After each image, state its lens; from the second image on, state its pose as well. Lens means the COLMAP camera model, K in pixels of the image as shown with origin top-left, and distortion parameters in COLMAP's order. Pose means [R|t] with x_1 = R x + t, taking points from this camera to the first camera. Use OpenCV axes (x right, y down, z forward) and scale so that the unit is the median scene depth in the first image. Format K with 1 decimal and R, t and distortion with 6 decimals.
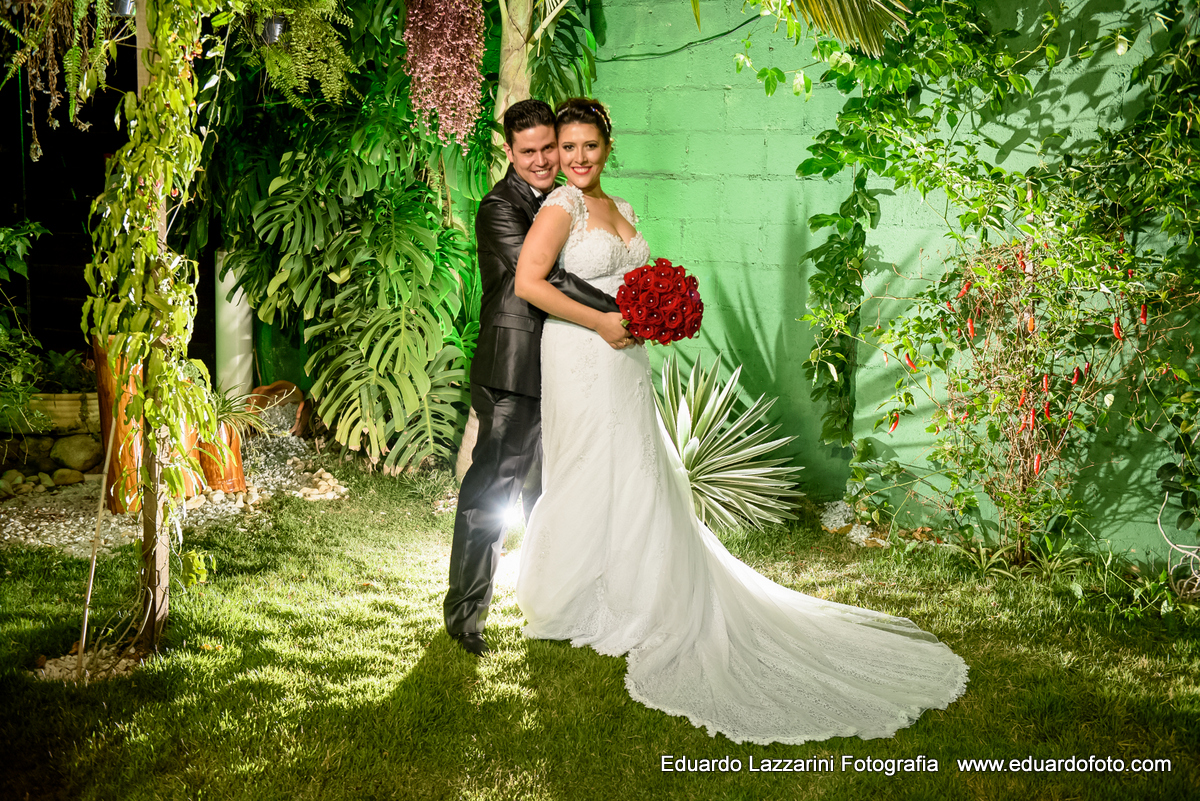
lens RADIAL K [[1382.8, 0, 600.0], [0, 1382.8, 400.5], [0, 0, 1]] dist [0.087300, -0.007786]
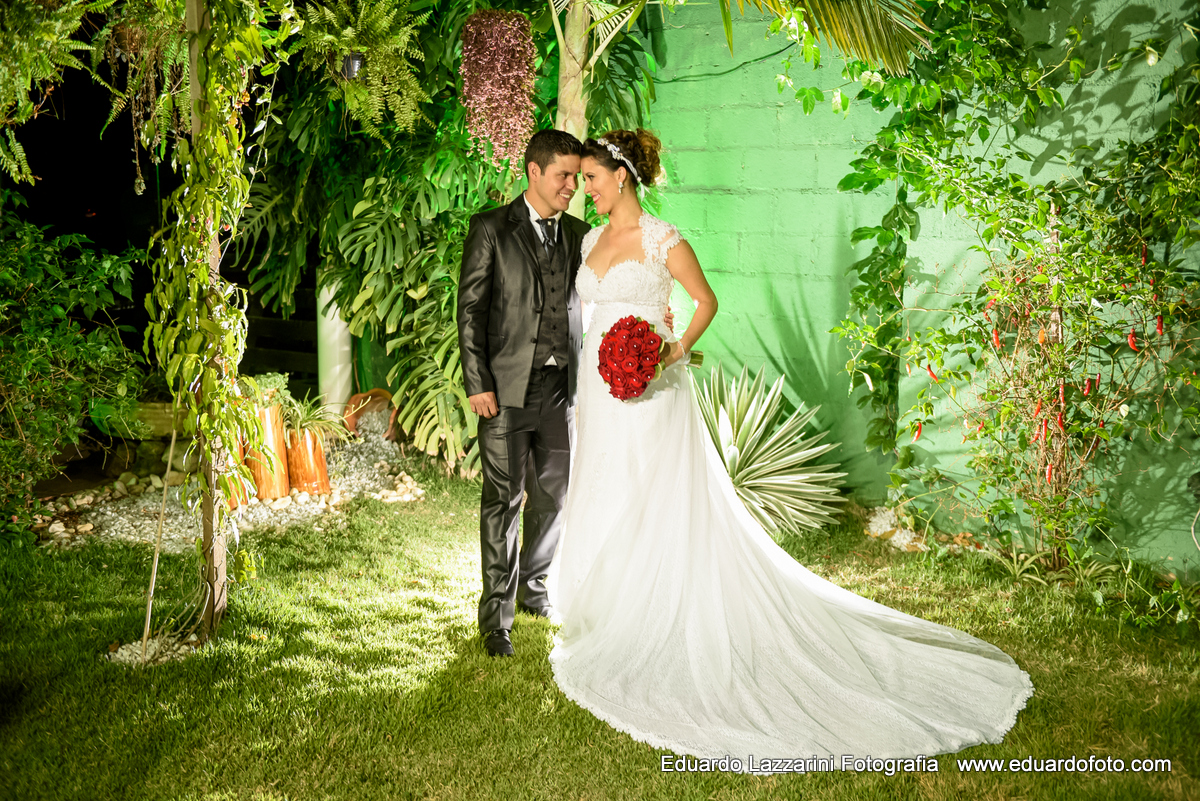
lens RADIAL K [[1382.8, 0, 600.0], [0, 1382.8, 400.5], [0, 0, 1]] dist [0.087300, -0.007786]
pose [[0.991481, -0.003276, -0.130212, 0.101519], [0.003785, 0.999986, 0.003661, -0.010677], [0.130198, -0.004123, 0.991479, -0.046169]]
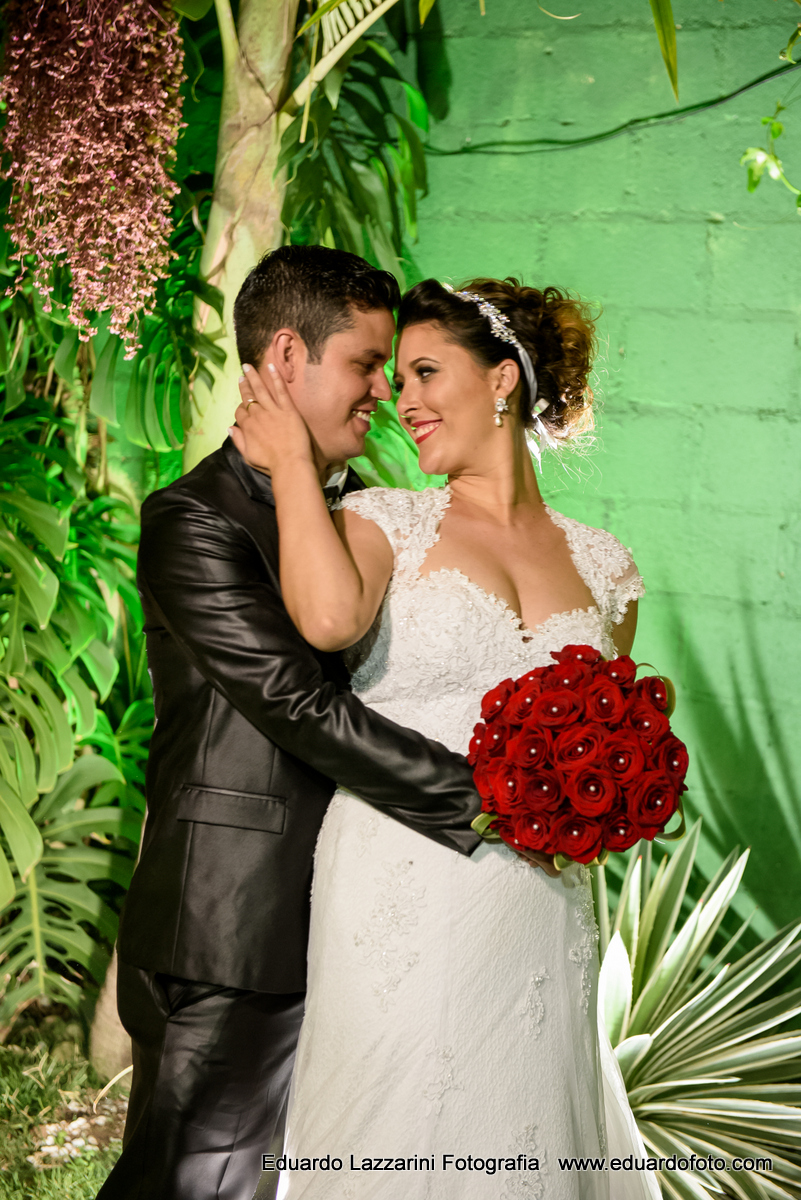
lens RADIAL K [[2358.4, 0, 400.9], [0, 2358.4, 550.0], [0, 0, 1]] dist [0.134297, -0.089258]
pose [[0.999635, 0.026921, 0.002398, -0.011244], [-0.026717, 0.997653, -0.063052, -0.070705], [-0.004090, 0.062965, 0.998007, 0.251633]]
